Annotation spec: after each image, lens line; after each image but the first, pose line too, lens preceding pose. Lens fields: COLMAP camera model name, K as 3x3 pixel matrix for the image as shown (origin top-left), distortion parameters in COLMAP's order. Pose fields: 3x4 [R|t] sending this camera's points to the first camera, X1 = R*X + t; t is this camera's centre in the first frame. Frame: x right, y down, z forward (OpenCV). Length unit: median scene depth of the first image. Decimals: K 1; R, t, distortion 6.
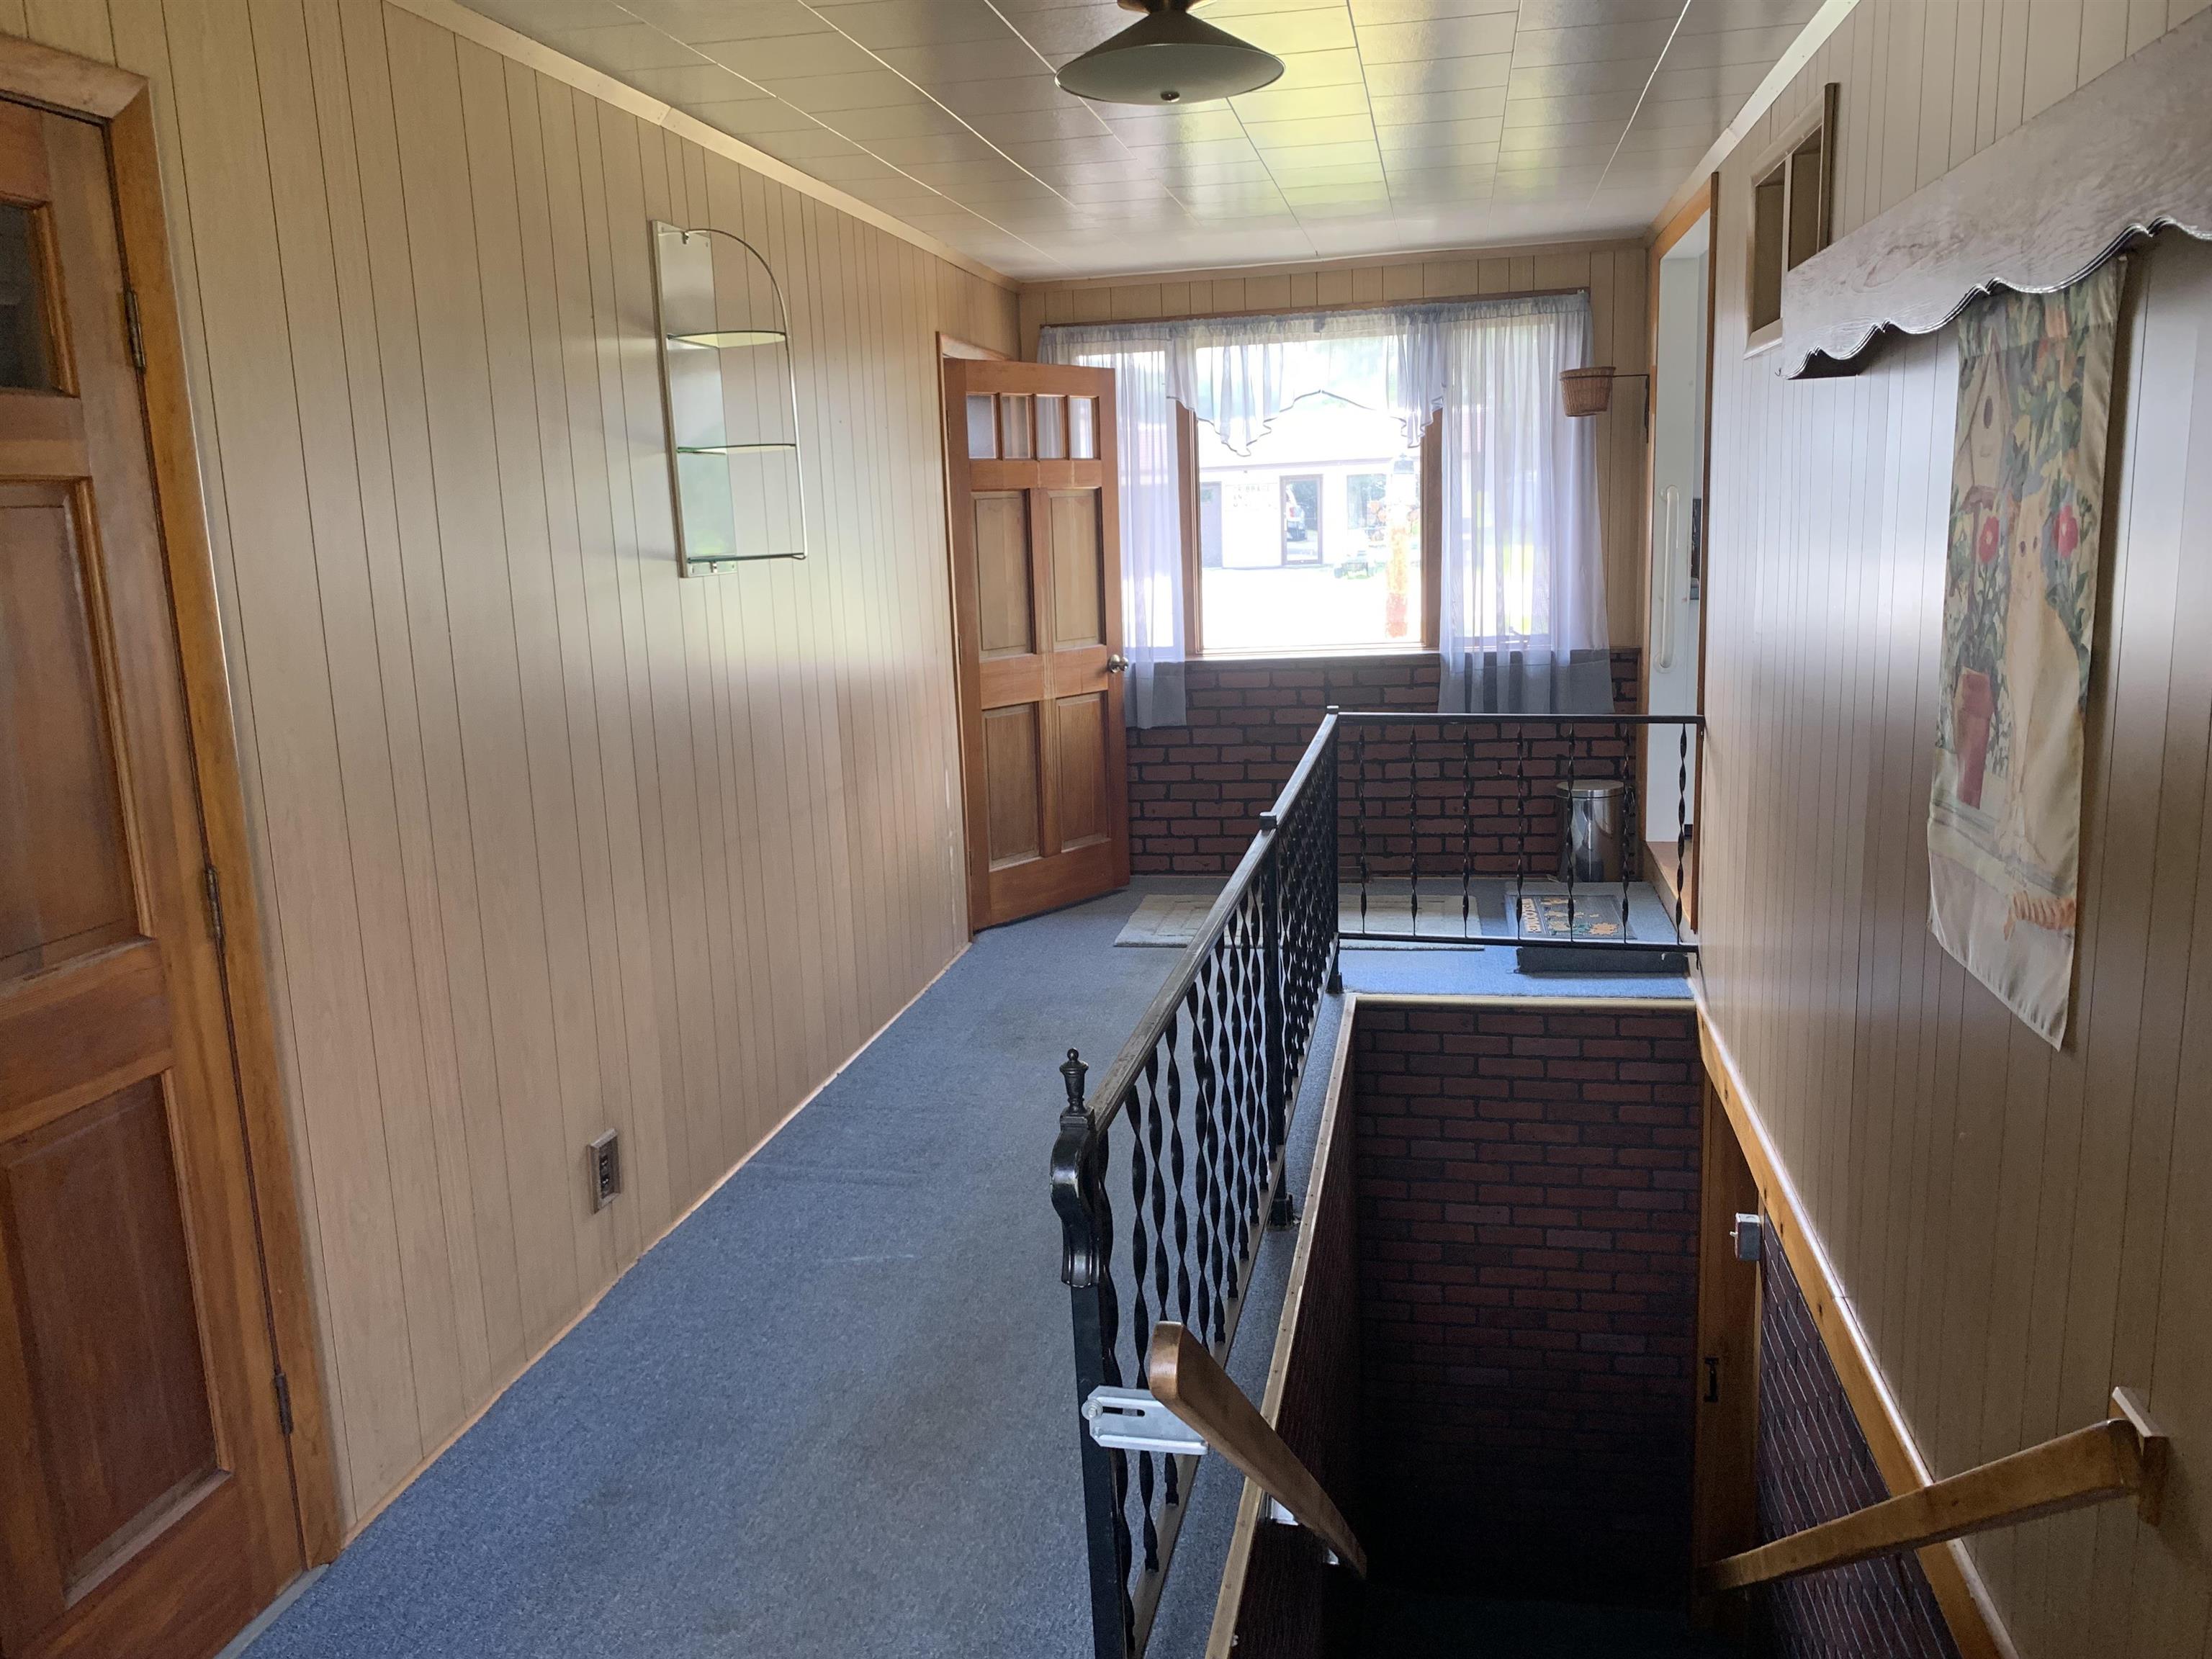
lens RADIAL K [[1683.7, 0, 1091.8], [0, 1683.7, 827.3], [0, 0, 1]] dist [0.021776, -0.033204]
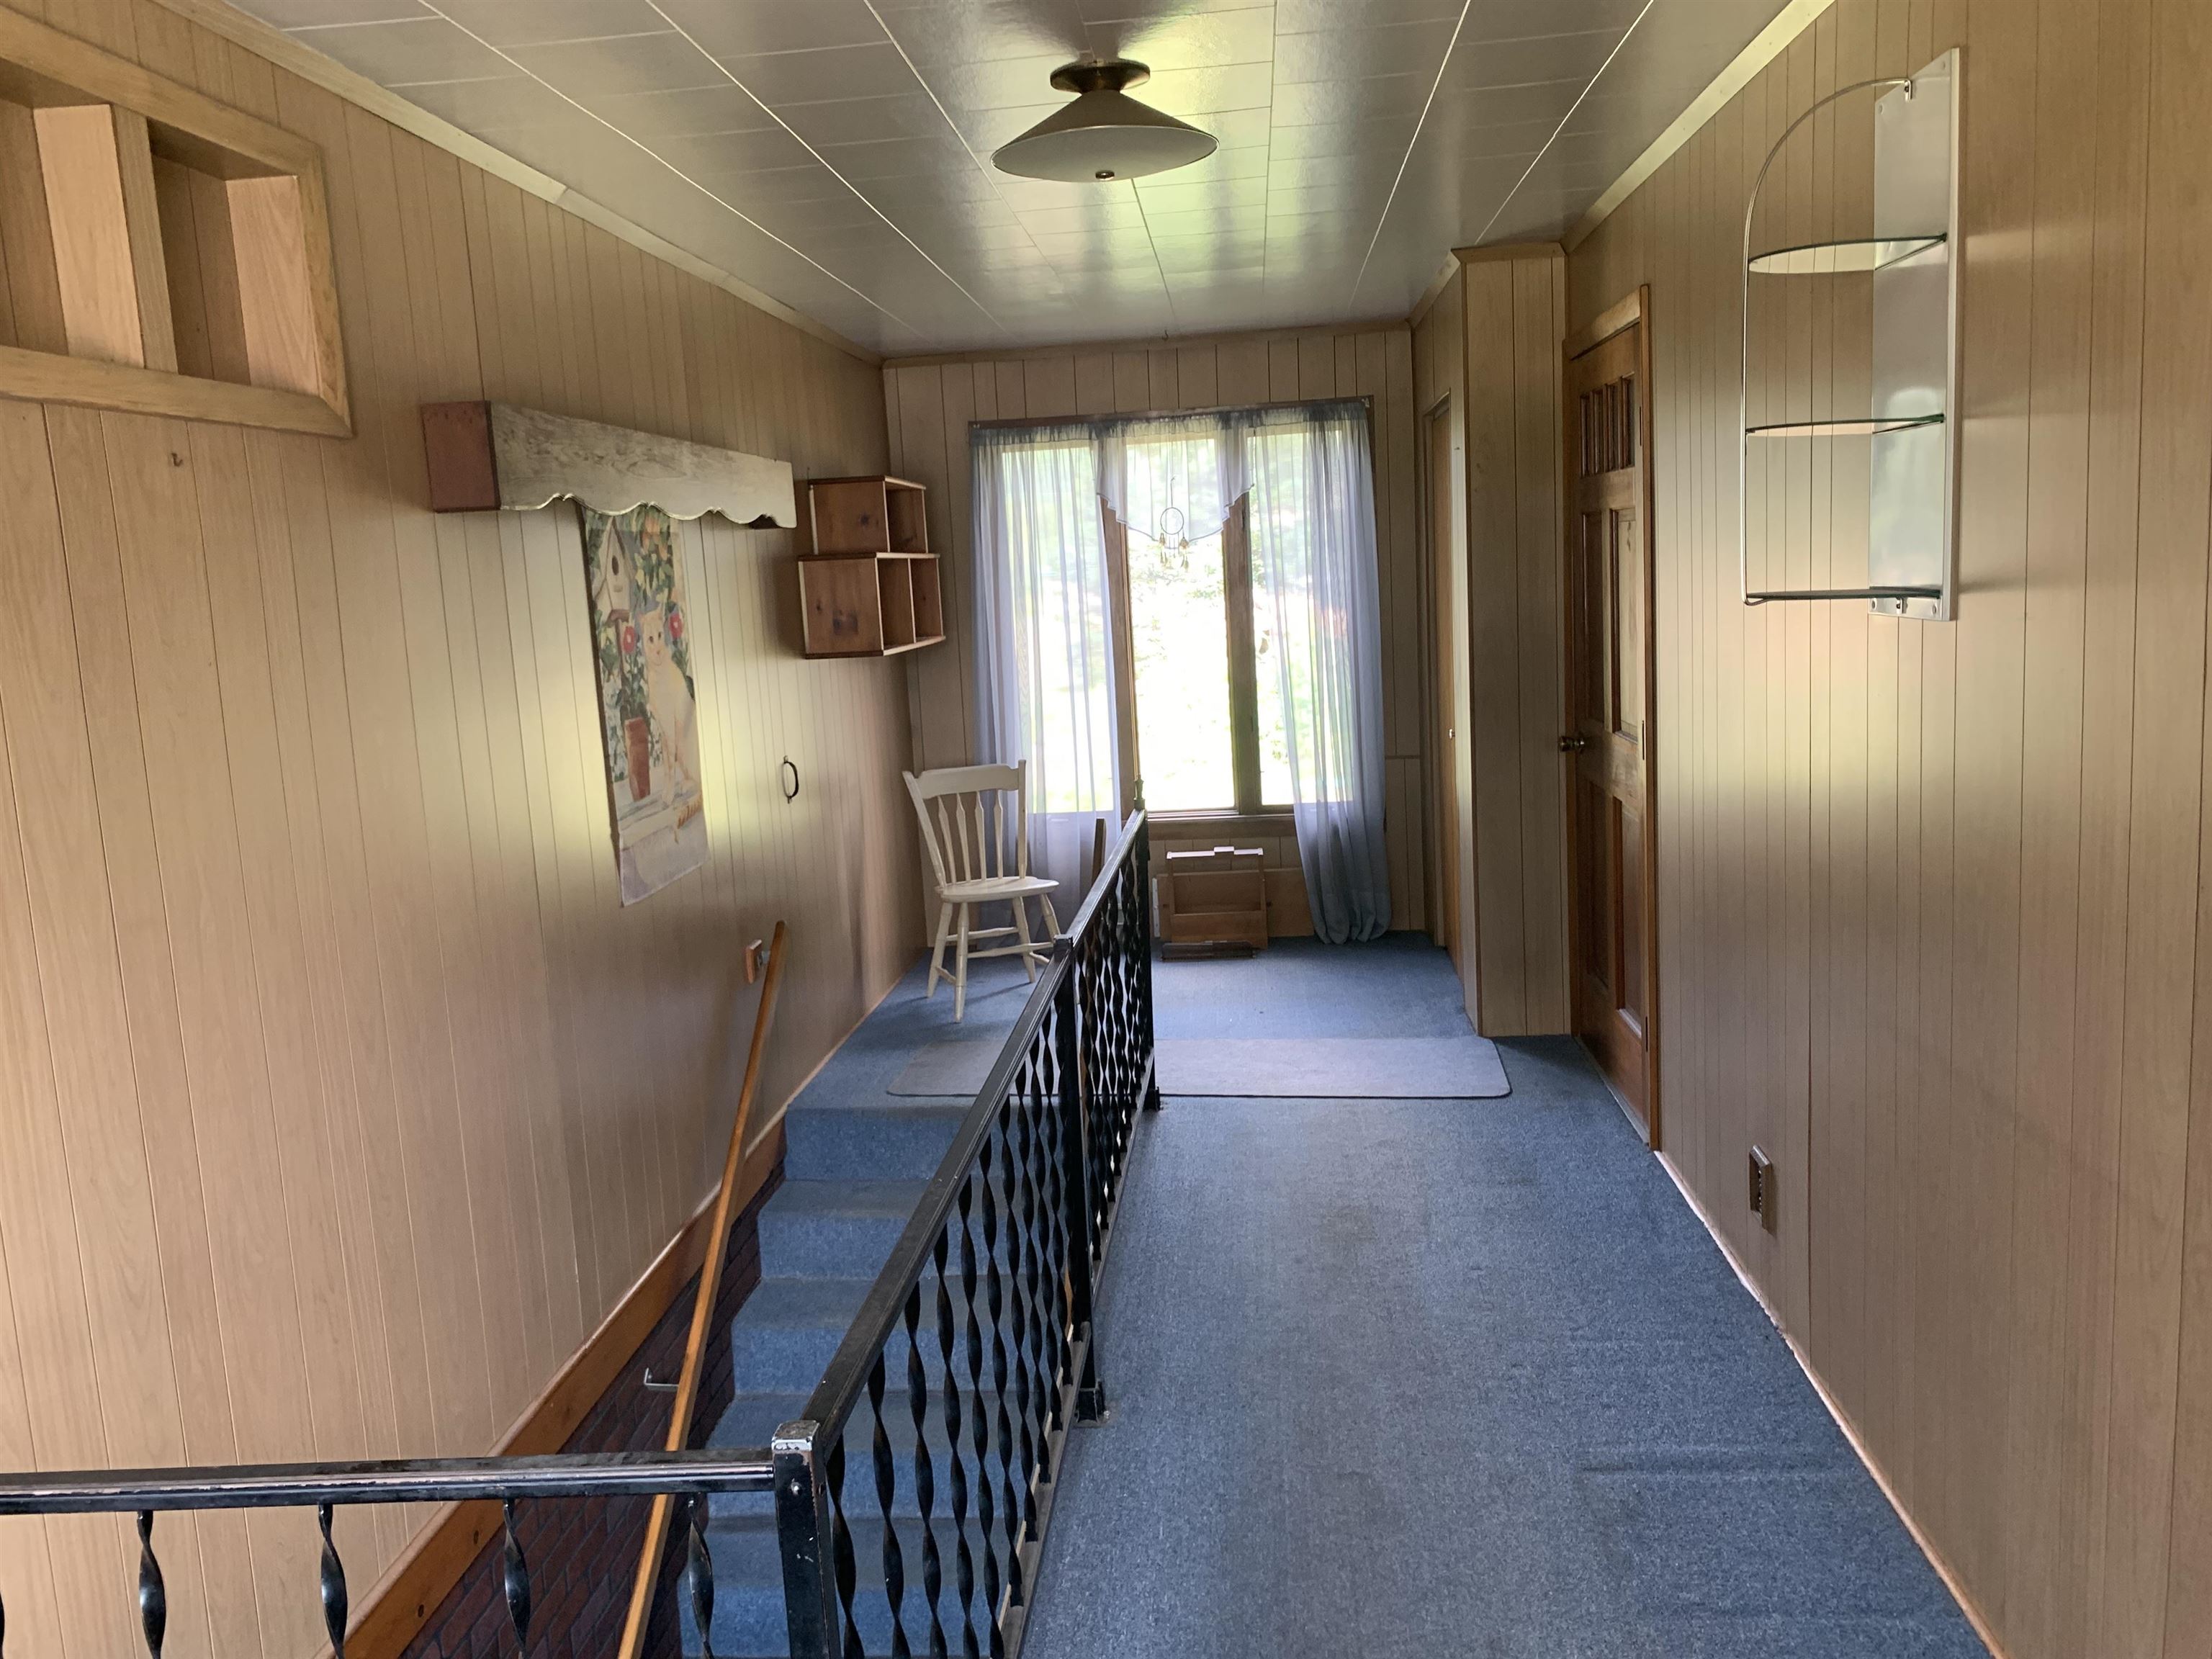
lens RADIAL K [[1683.7, 0, 1105.0], [0, 1683.7, 825.8], [0, 0, 1]] dist [0.021776, -0.033204]
pose [[-0.988988, 0.109016, -0.100092, 0.149242], [0.069495, 0.939197, 0.336274, -0.319038], [0.130665, 0.325615, -0.936430, 1.627399]]
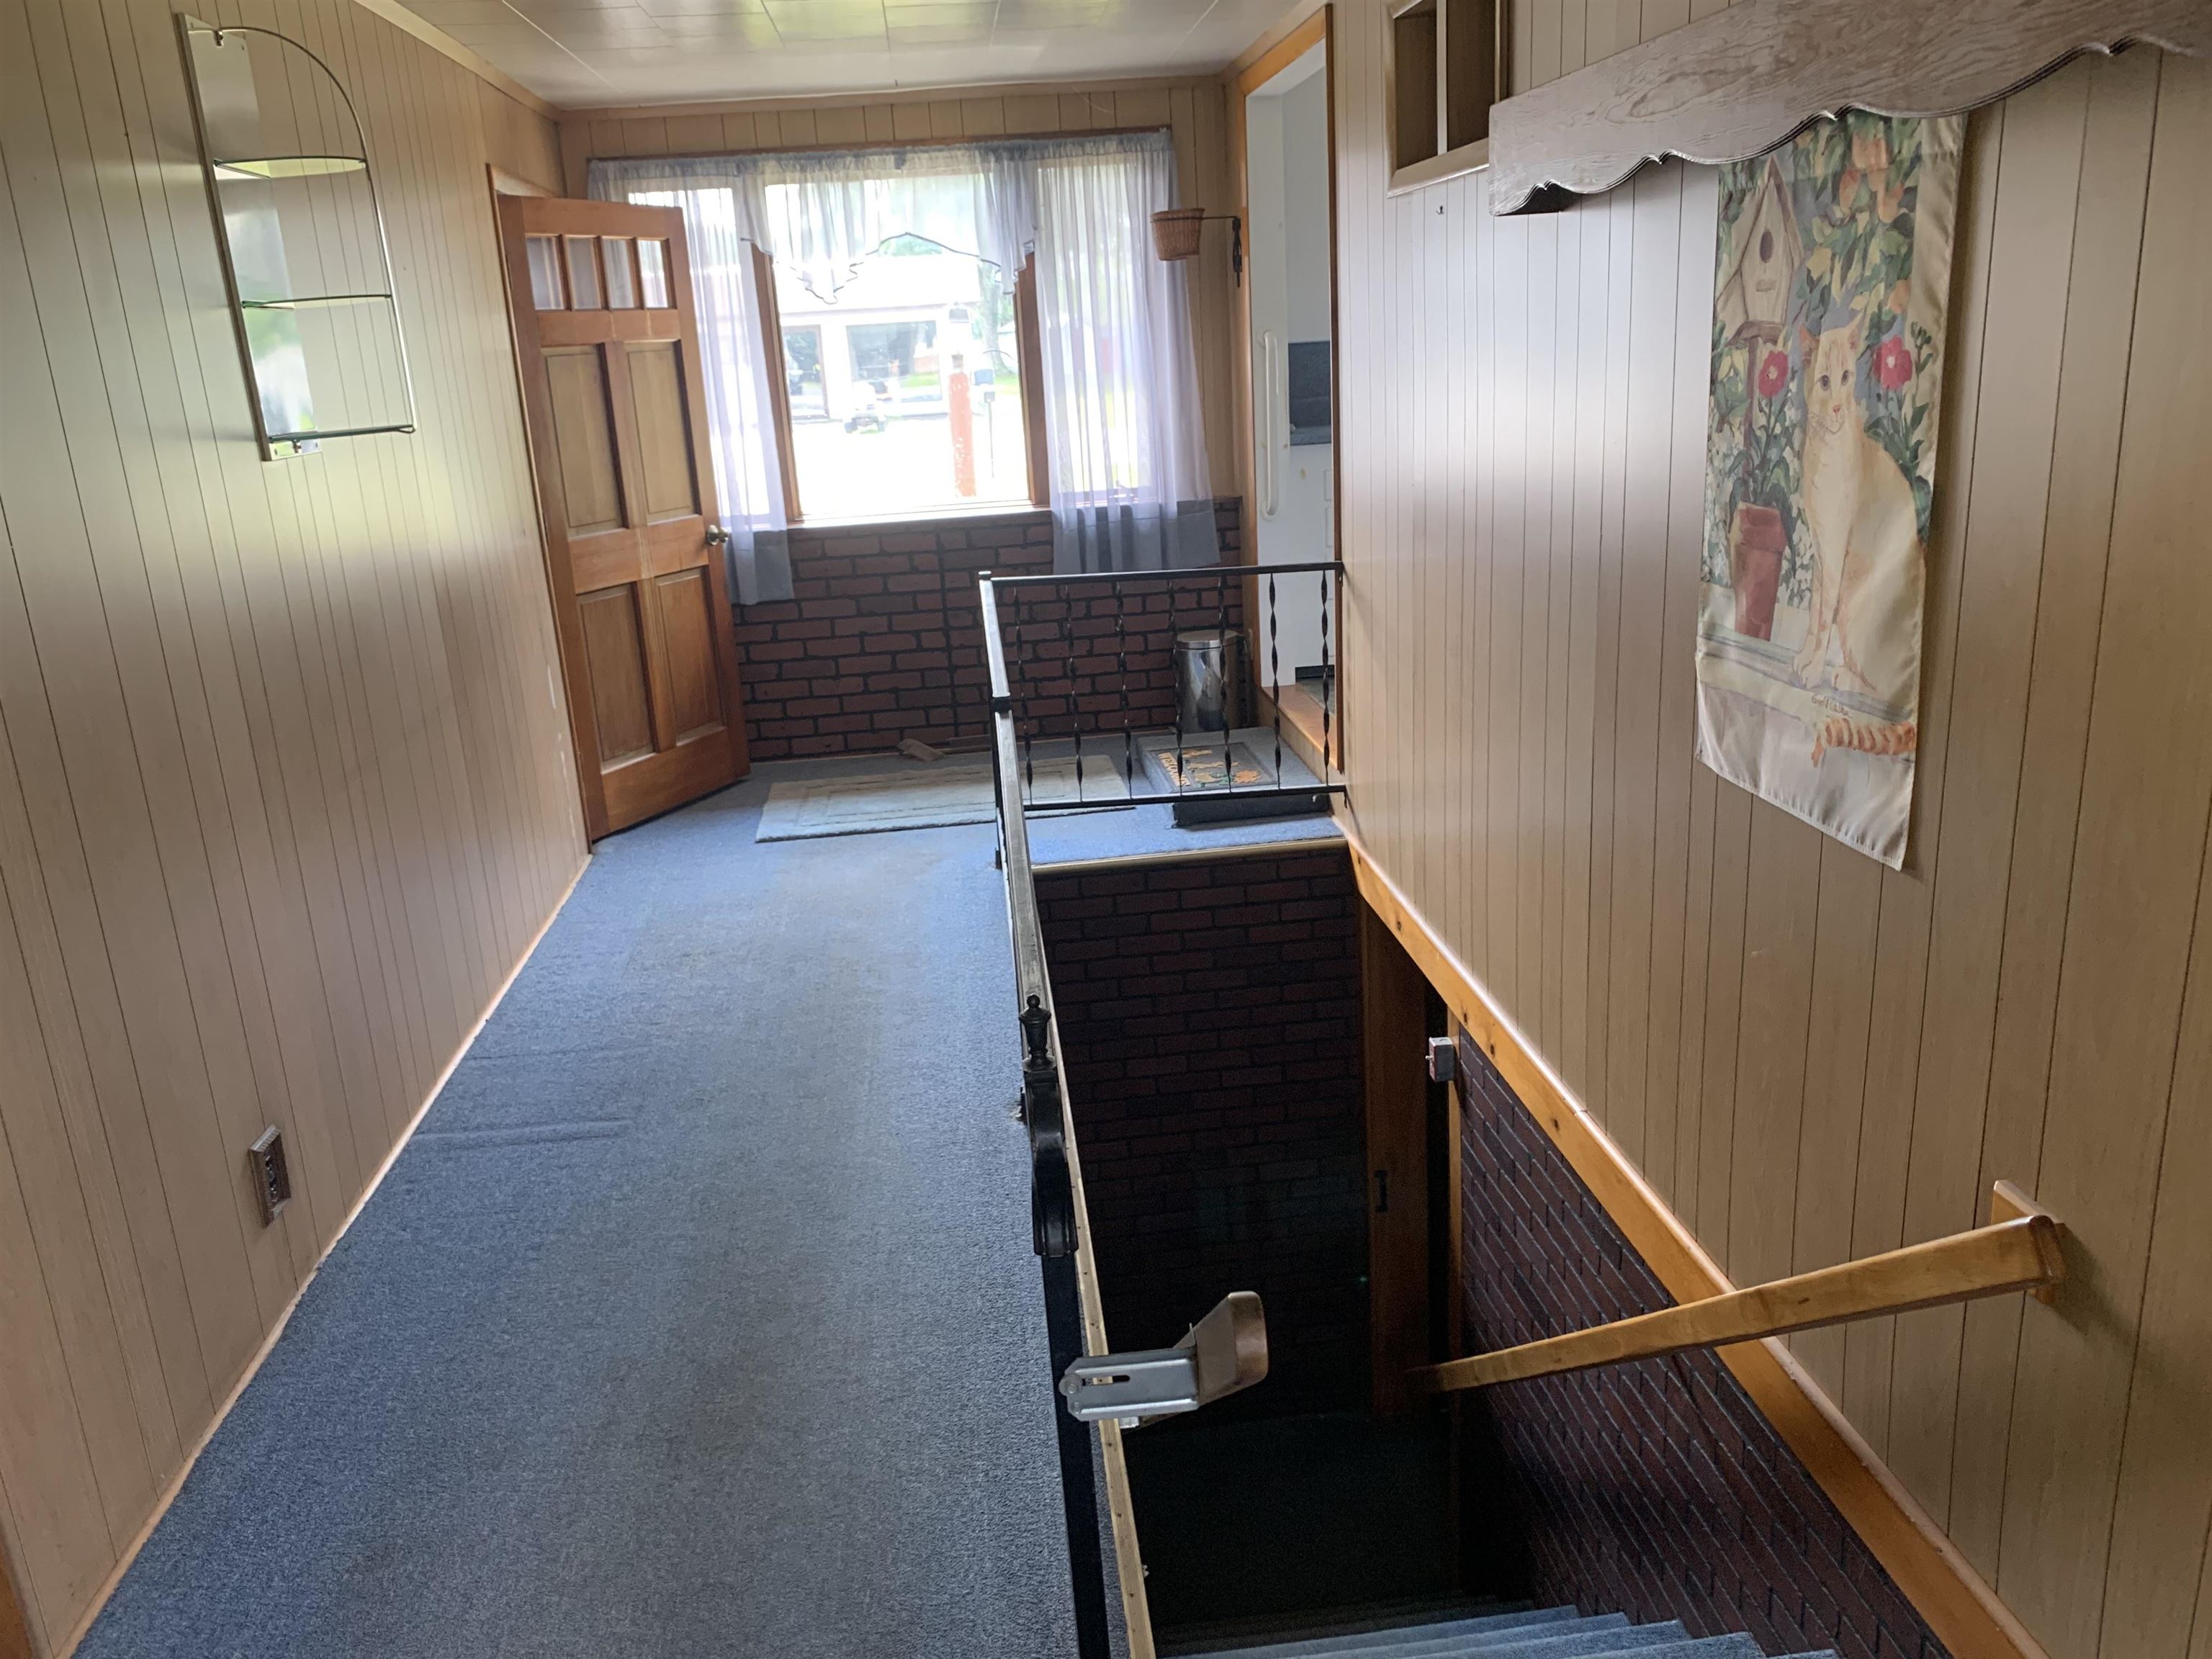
lens RADIAL K [[1683.7, 0, 1100.1], [0, 1683.7, 827.4], [0, 0, 1]] dist [0.021776, -0.033204]
pose [[0.954913, -0.099637, 0.279666, -0.099916], [0.076249, 0.992712, 0.093325, -0.015446], [-0.286926, -0.067793, 0.955551, 0.076578]]
